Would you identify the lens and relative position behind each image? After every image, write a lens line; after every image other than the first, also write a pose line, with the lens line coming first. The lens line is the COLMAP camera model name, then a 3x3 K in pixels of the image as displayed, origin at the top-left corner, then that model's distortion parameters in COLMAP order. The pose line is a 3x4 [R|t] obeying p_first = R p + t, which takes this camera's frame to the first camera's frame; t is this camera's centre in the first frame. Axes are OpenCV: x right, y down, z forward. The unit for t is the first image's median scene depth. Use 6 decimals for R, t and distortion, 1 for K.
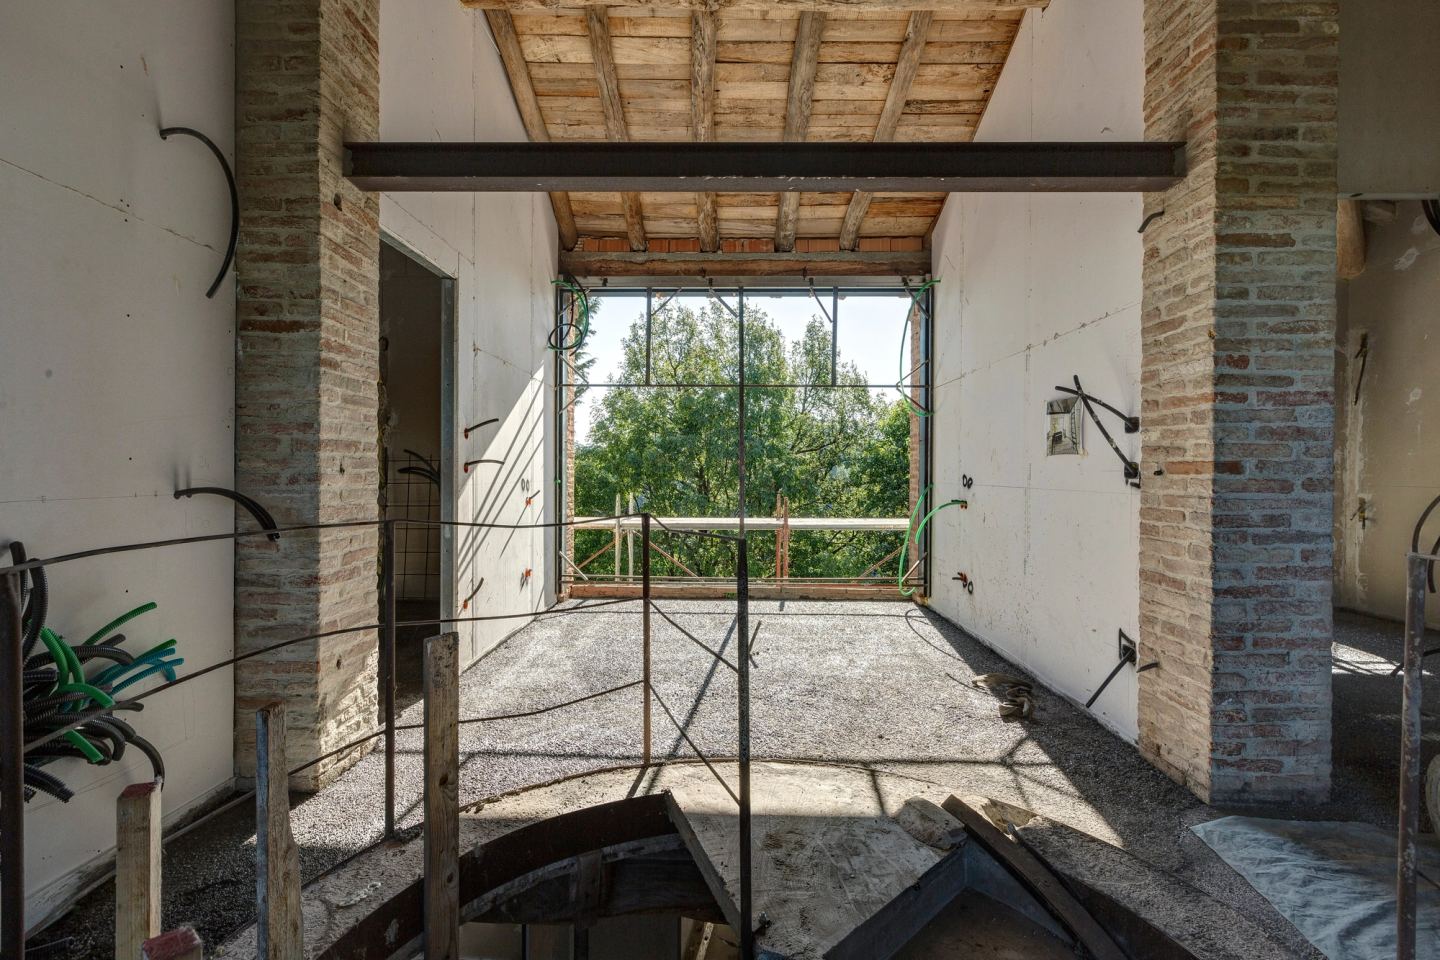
lens RADIAL K [[691.7, 0, 720.0], [0, 691.7, 475.5], [0, 0, 1]] dist [-0.002554, 0.000243]
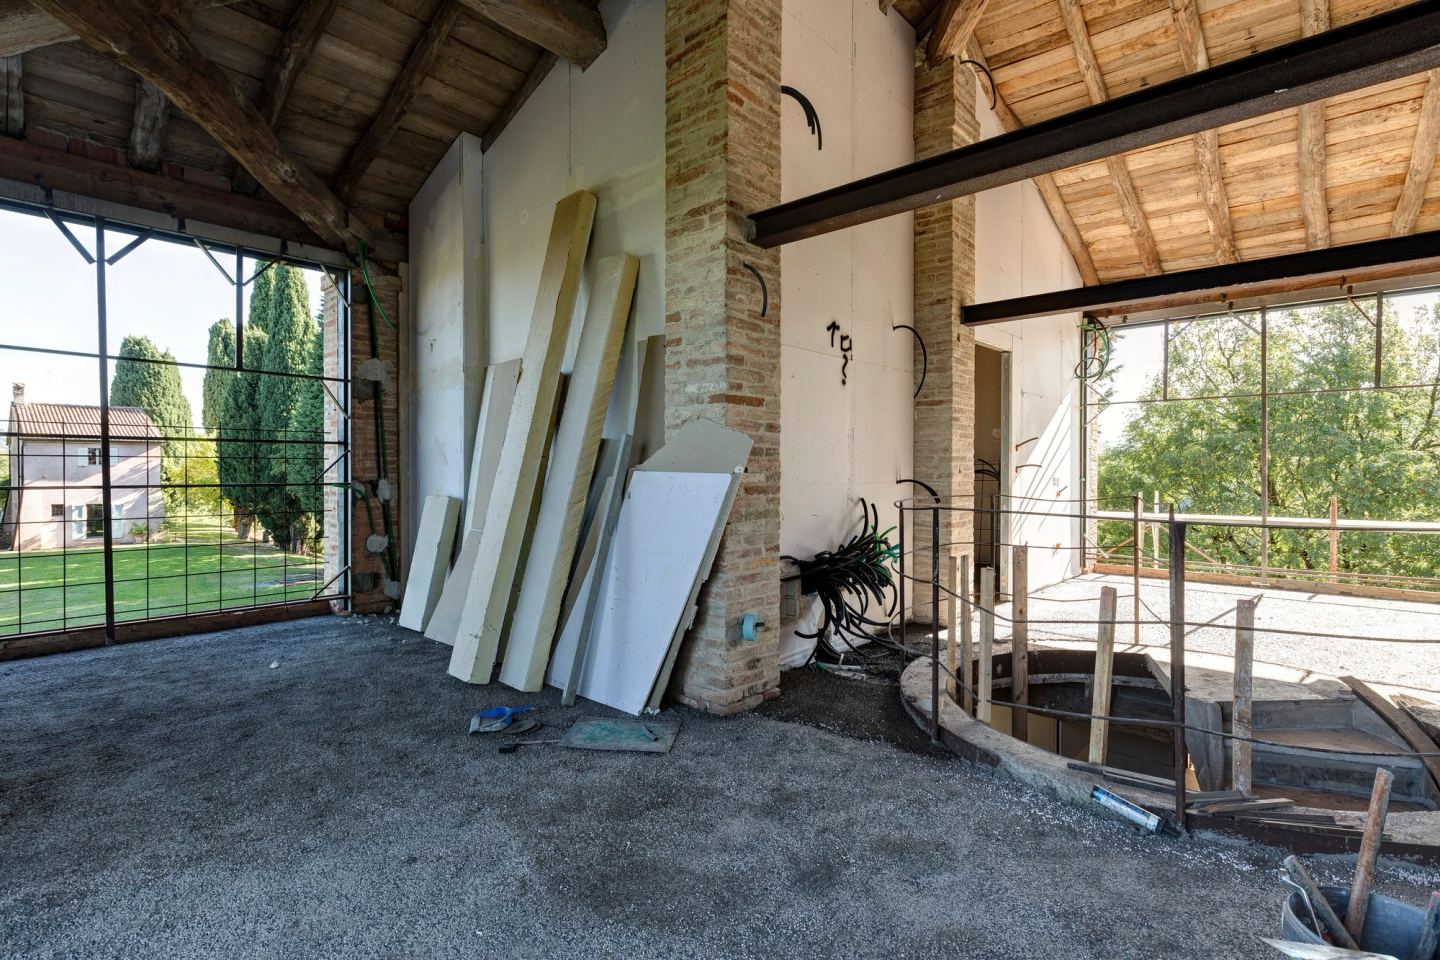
lens RADIAL K [[691.7, 0, 713.7], [0, 691.7, 476.1], [0, 0, 1]] dist [-0.002554, 0.000243]
pose [[0.747699, 0.001107, -0.664036, 0.130239], [-0.001419, 0.999999, 0.000069, 0.003324], [0.664036, 0.000891, 0.747700, -0.511503]]
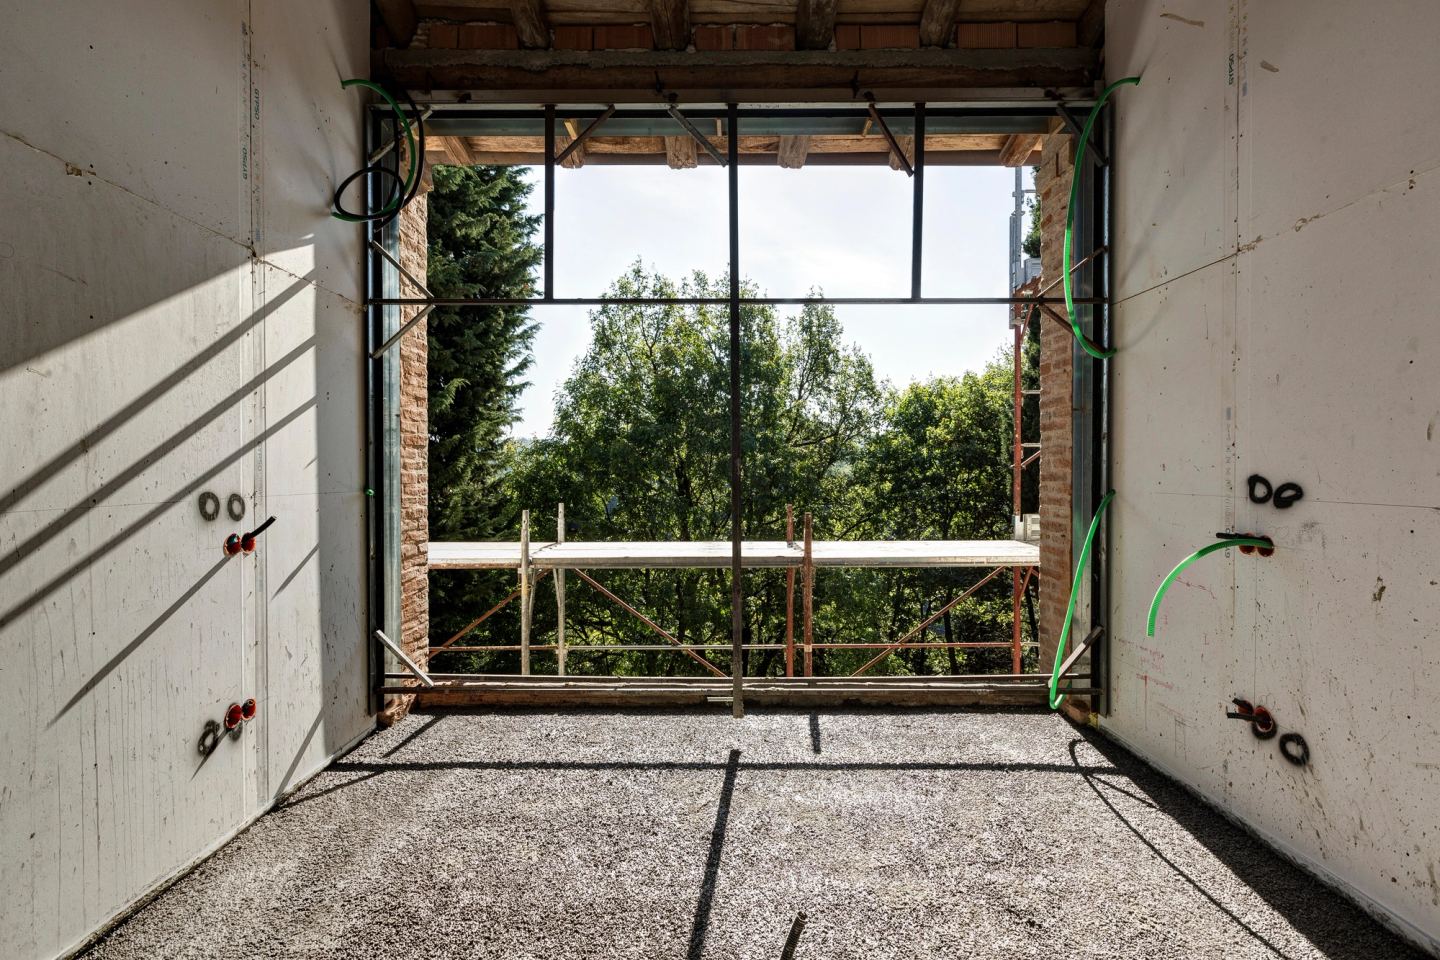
lens RADIAL K [[691.7, 0, 717.9], [0, 691.7, 476.4], [0, 0, 1]] dist [-0.002554, 0.000243]
pose [[0.999857, -0.005586, 0.015940, 0.012627], [0.005478, 0.999962, 0.006777, -0.005727], [-0.015977, -0.006689, 0.999850, 0.602702]]
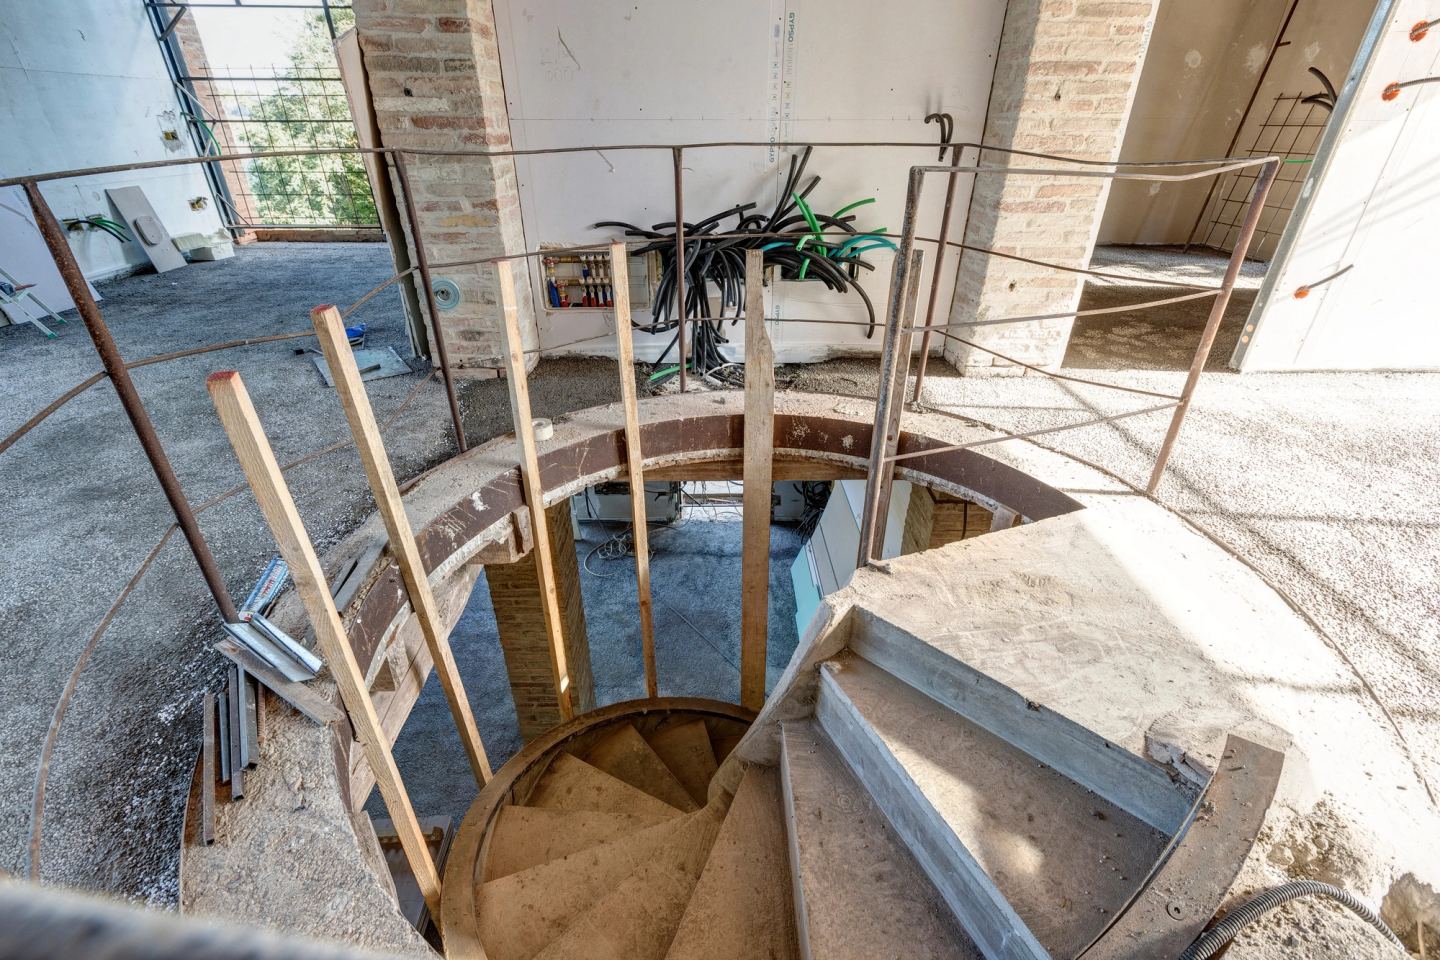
lens RADIAL K [[633.3, 0, 715.3], [0, 633.3, 476.5], [0, 0, 1]] dist [0.002136, -0.000002]
pose [[0.028125, 0.487095, -0.872896, 0.288795], [-0.006587, 0.873313, 0.487115, 0.016276], [0.999583, -0.007950, 0.027770, 0.245357]]
